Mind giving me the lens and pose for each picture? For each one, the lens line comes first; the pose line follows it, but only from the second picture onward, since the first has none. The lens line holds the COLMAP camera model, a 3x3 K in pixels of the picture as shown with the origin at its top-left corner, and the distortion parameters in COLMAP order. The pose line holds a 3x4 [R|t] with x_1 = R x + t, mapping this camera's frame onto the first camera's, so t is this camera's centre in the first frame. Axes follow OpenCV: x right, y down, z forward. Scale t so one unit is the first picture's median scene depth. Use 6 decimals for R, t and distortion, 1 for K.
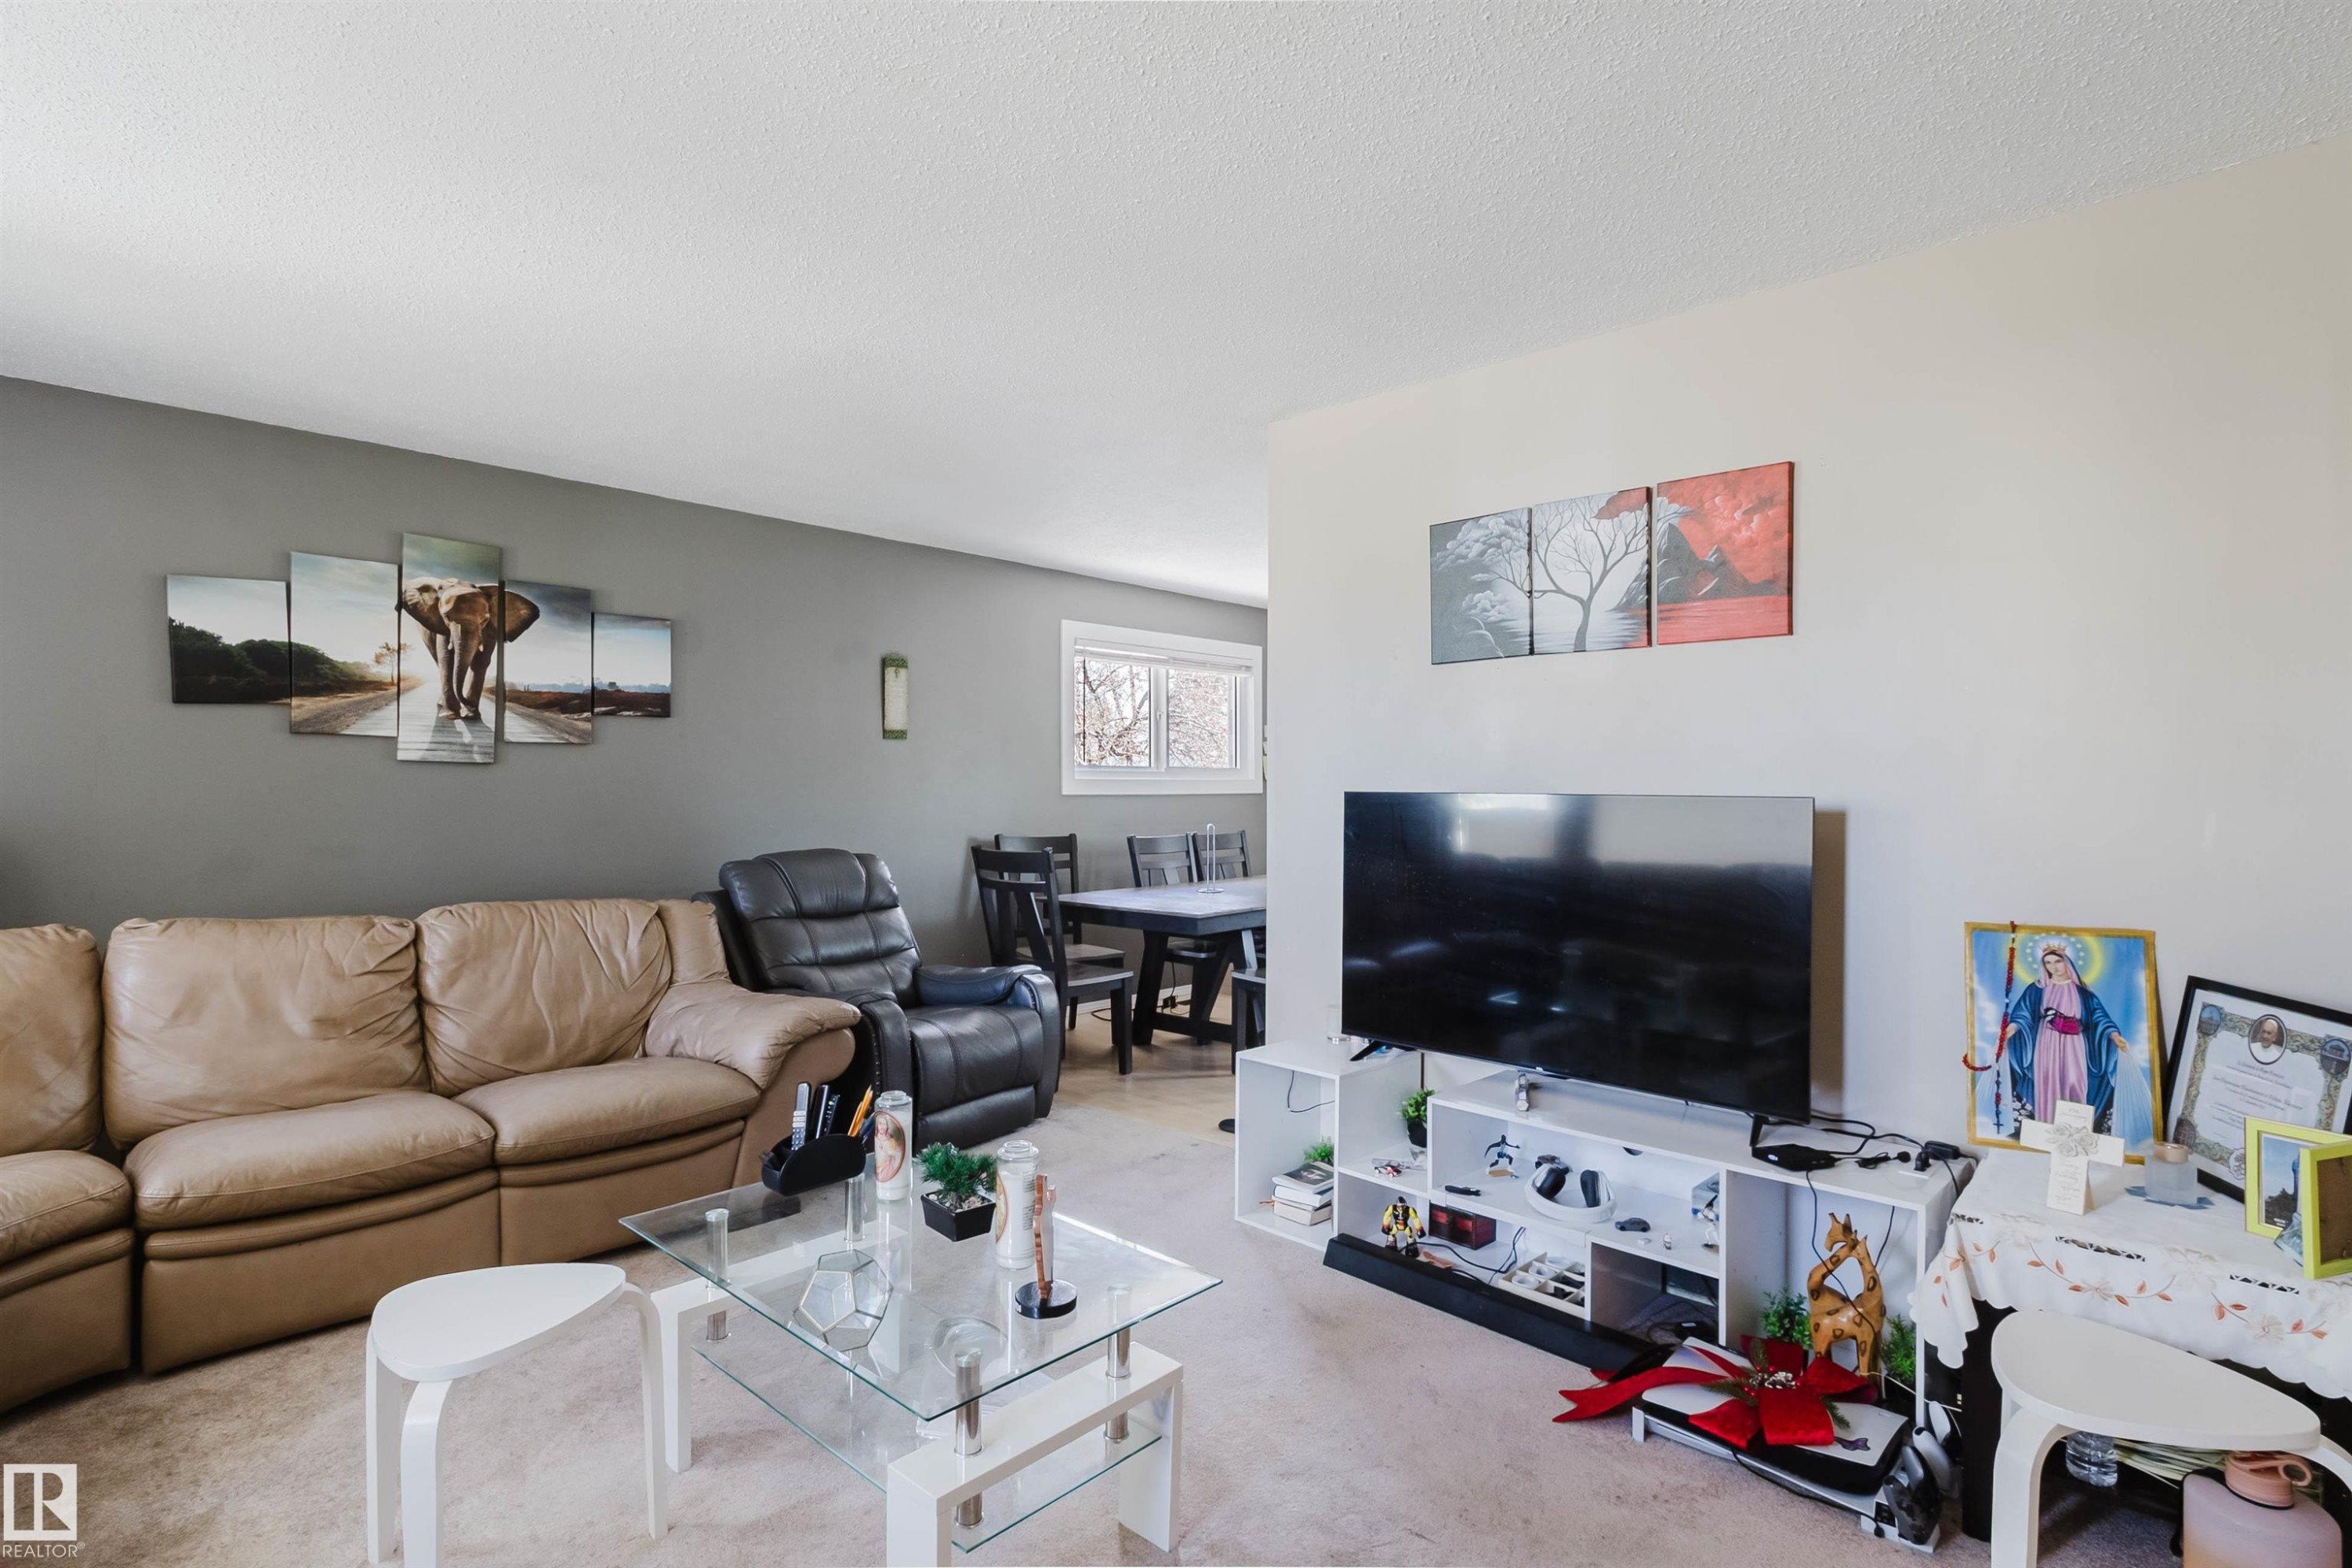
lens RADIAL K [[1149.9, 0, 1140.6], [0, 1149.9, 793.8], [0, 0, 1]] dist [0.001110, 0.000248]
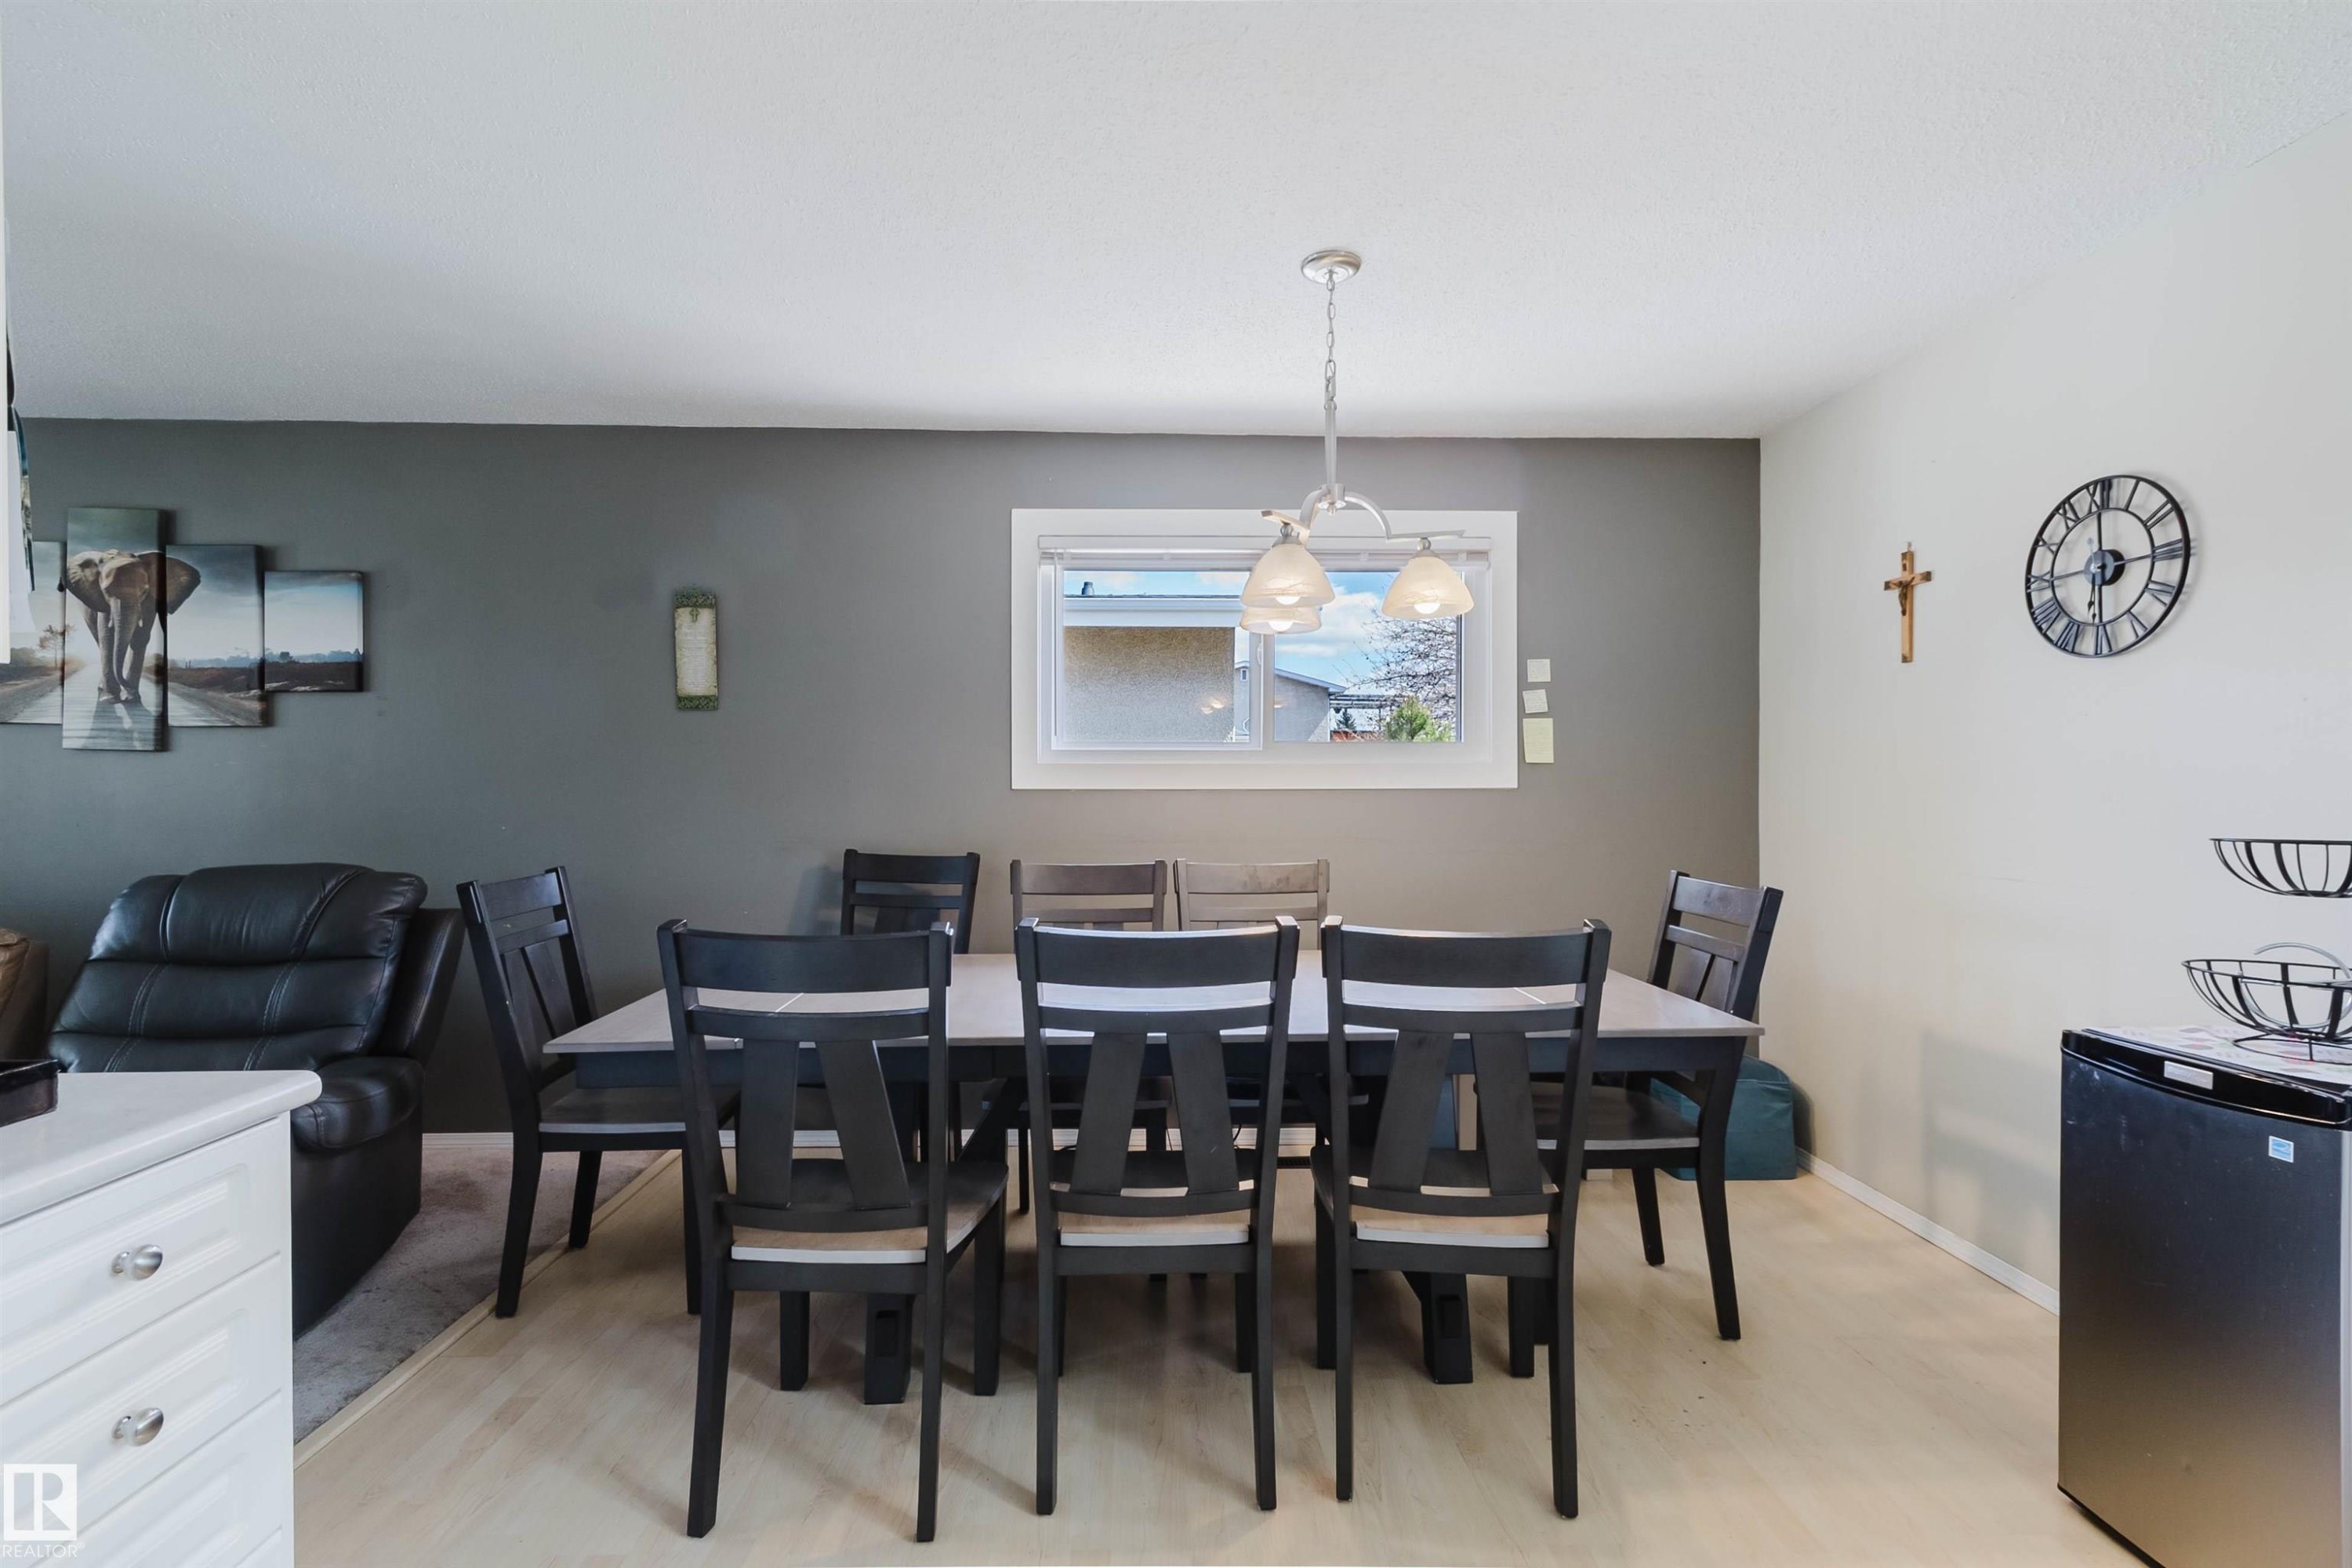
lens RADIAL K [[1066.6, 0, 1171.1], [0, 1066.6, 793.9], [0, 0, 1]] dist [0.008147, -0.004269]
pose [[0.715821, 0.005342, -0.698264, 0.604924], [-0.003272, 0.999985, 0.004296, 0.000881], [0.698276, -0.000790, 0.715828, 0.982329]]
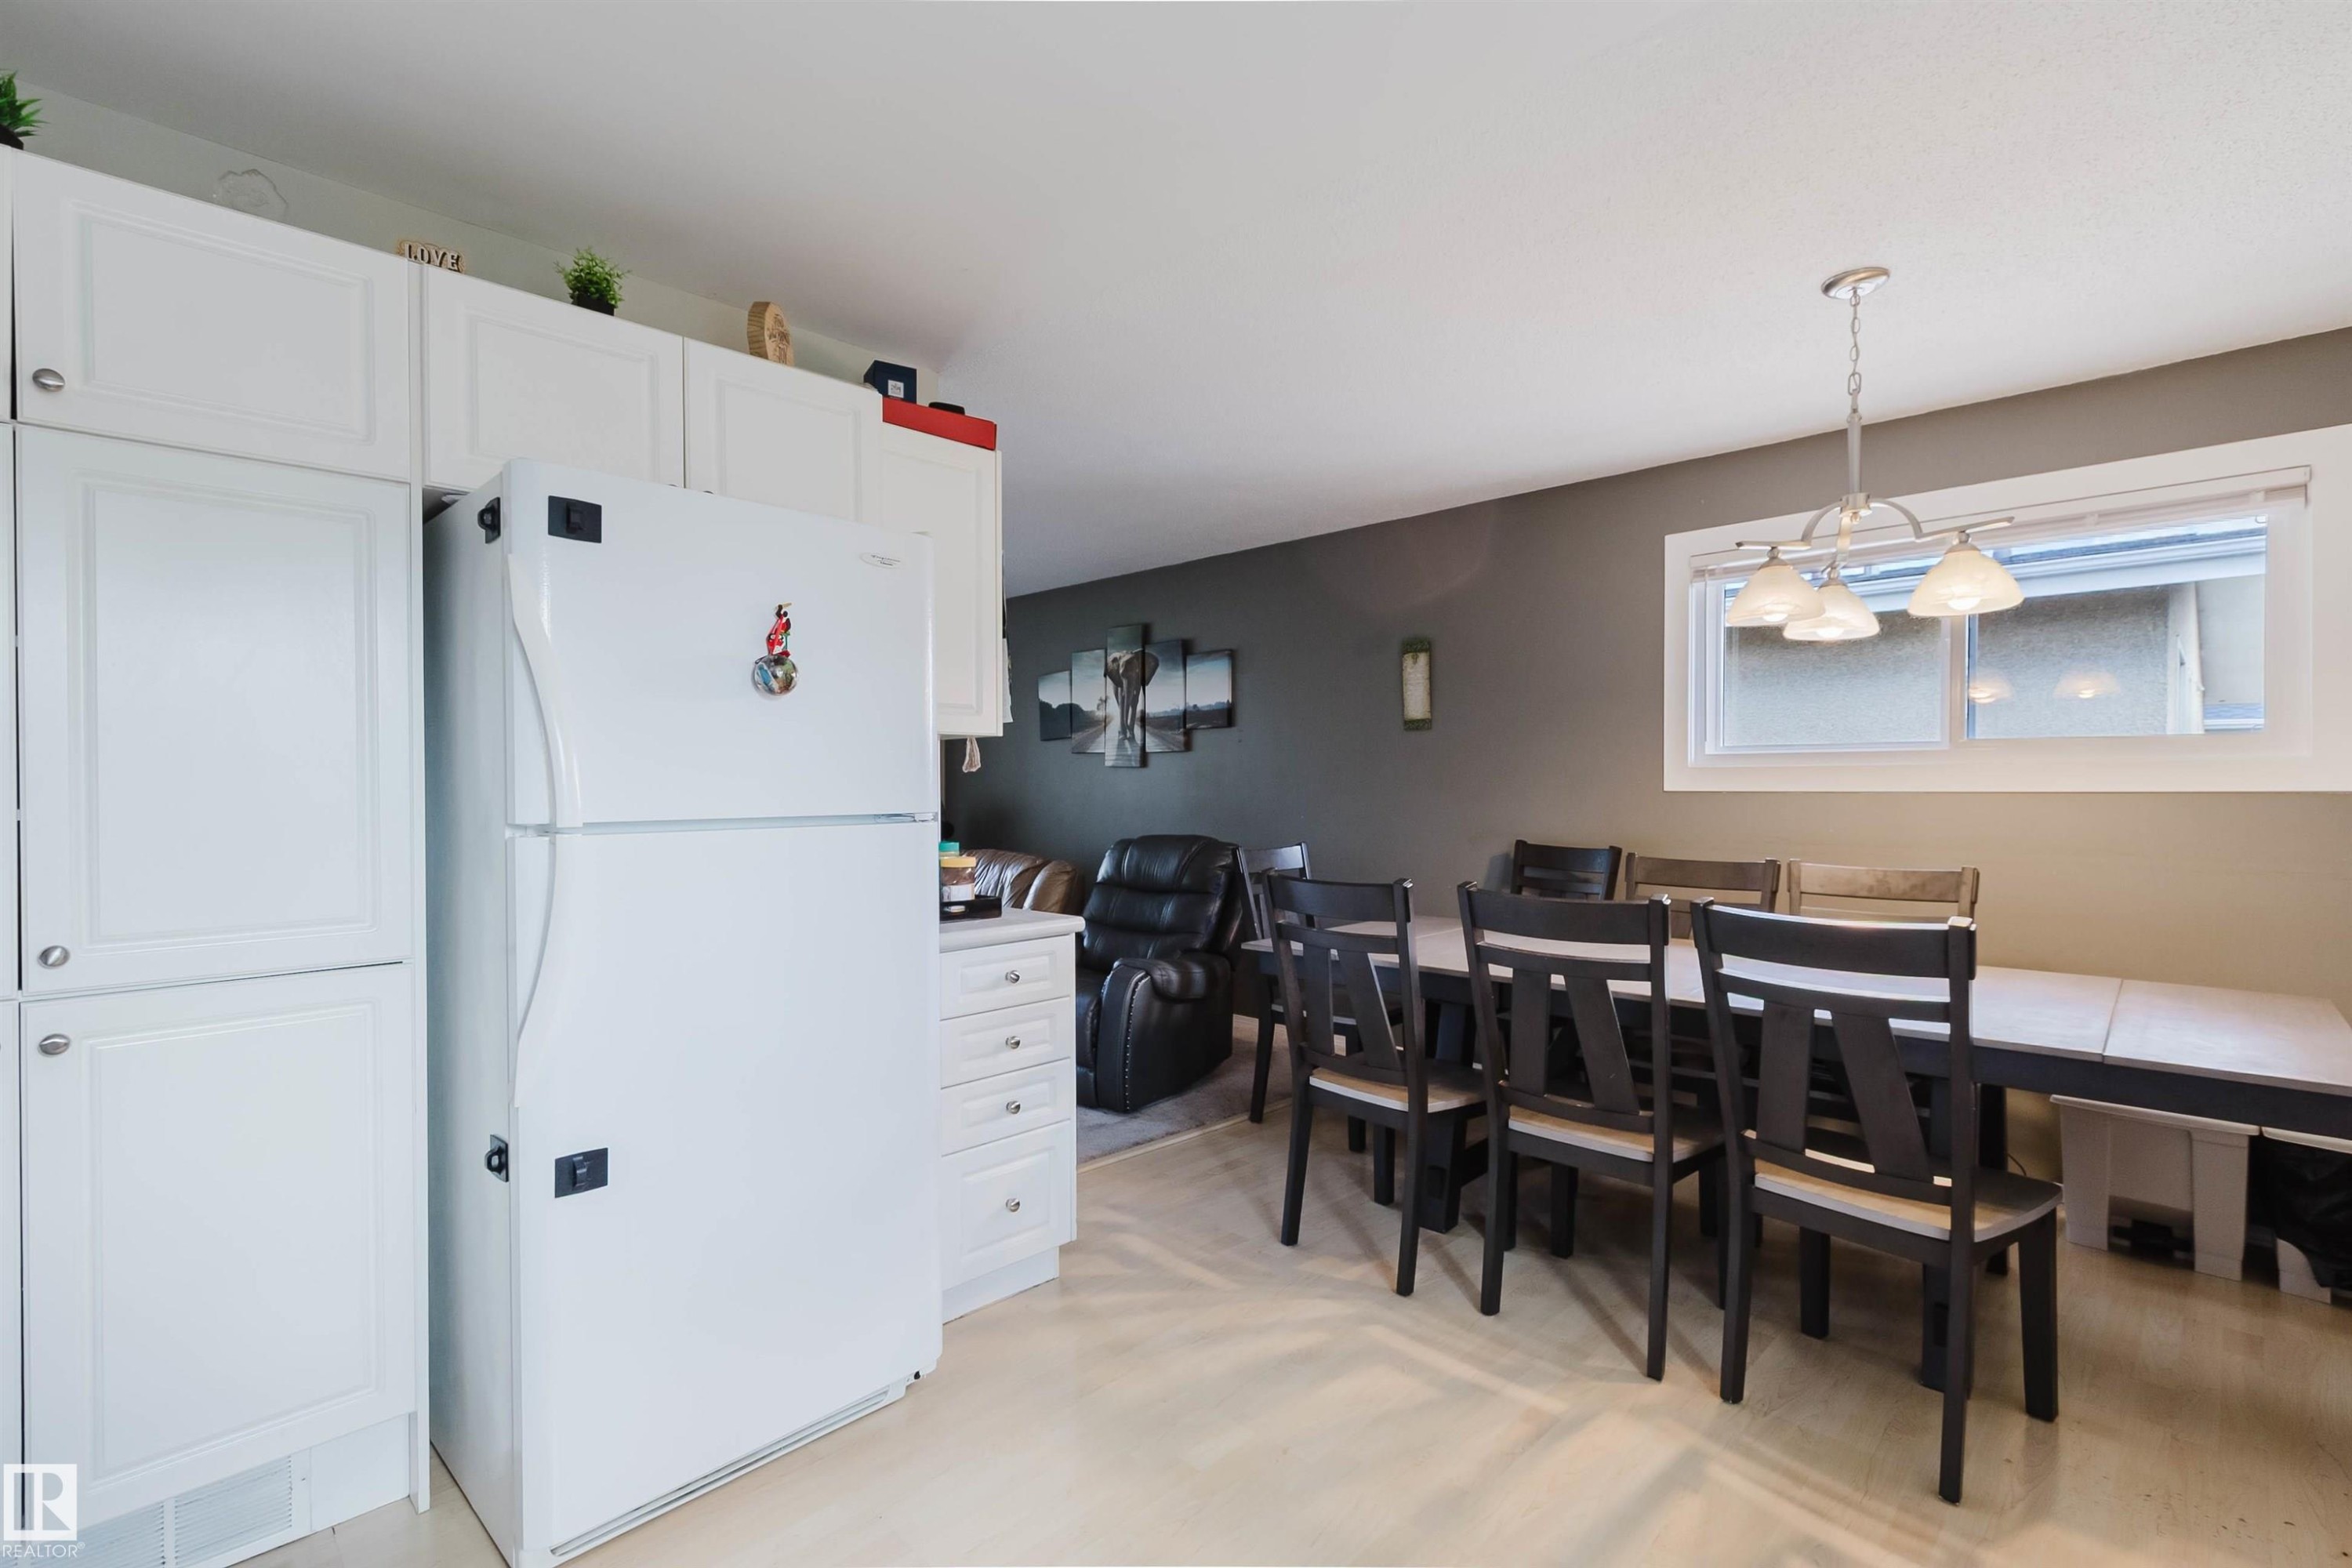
lens RADIAL K [[1066.6, 0, 1171.1], [0, 1066.6, 793.9], [0, 0, 1]] dist [0.008147, -0.004269]
pose [[-0.011313, 0.005594, -0.999920, 0.868143], [-0.004836, 0.999972, 0.005649, 0.000507], [0.999924, 0.004899, -0.011286, 1.086189]]
